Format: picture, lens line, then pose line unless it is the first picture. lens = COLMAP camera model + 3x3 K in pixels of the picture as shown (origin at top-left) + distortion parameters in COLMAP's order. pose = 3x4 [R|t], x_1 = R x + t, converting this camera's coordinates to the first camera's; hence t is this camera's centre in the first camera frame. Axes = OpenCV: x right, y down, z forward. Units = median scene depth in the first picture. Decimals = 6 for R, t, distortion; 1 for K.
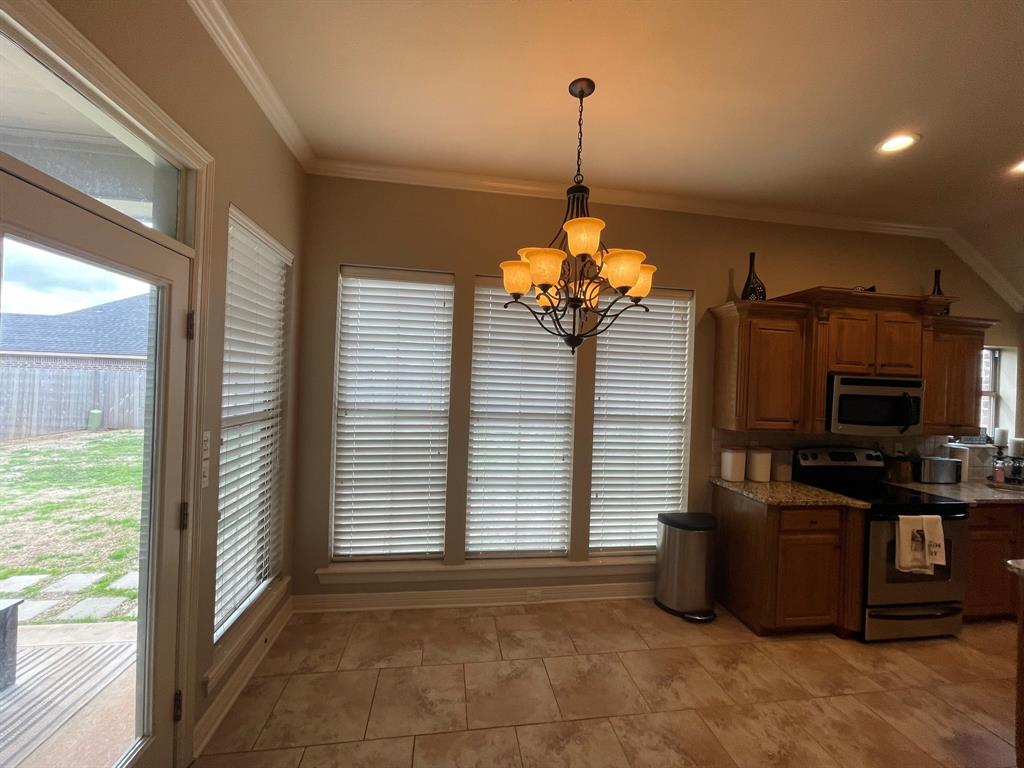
lens RADIAL K [[408.3, 0, 512.0], [0, 408.3, 384.0], [0, 0, 1]] dist [-0.000776, 0.000151]
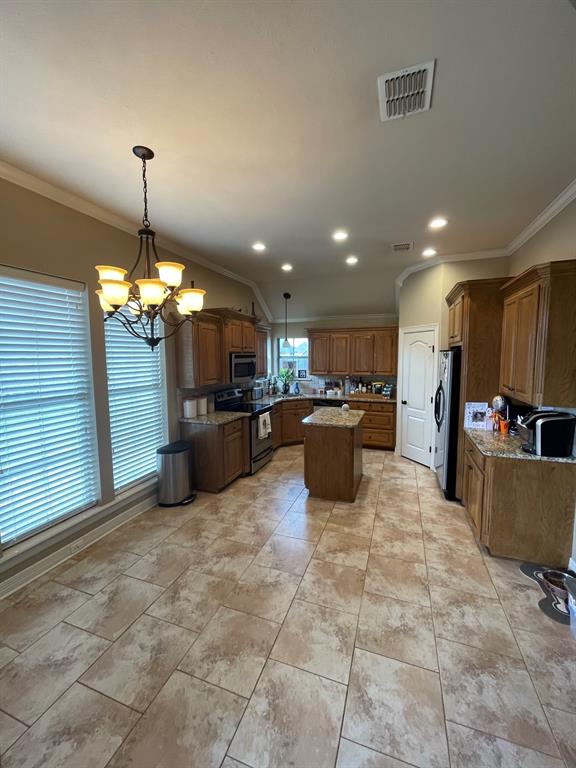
lens RADIAL K [[306.3, 0, 288.0], [0, 306.3, 384.0], [0, 0, 1]] dist [-0.000776, 0.000151]
pose [[0.481730, -0.121880, 0.867803, -0.382350], [0.024233, 0.991755, 0.125837, -0.055949], [-0.875985, -0.039590, 0.480711, 0.044516]]
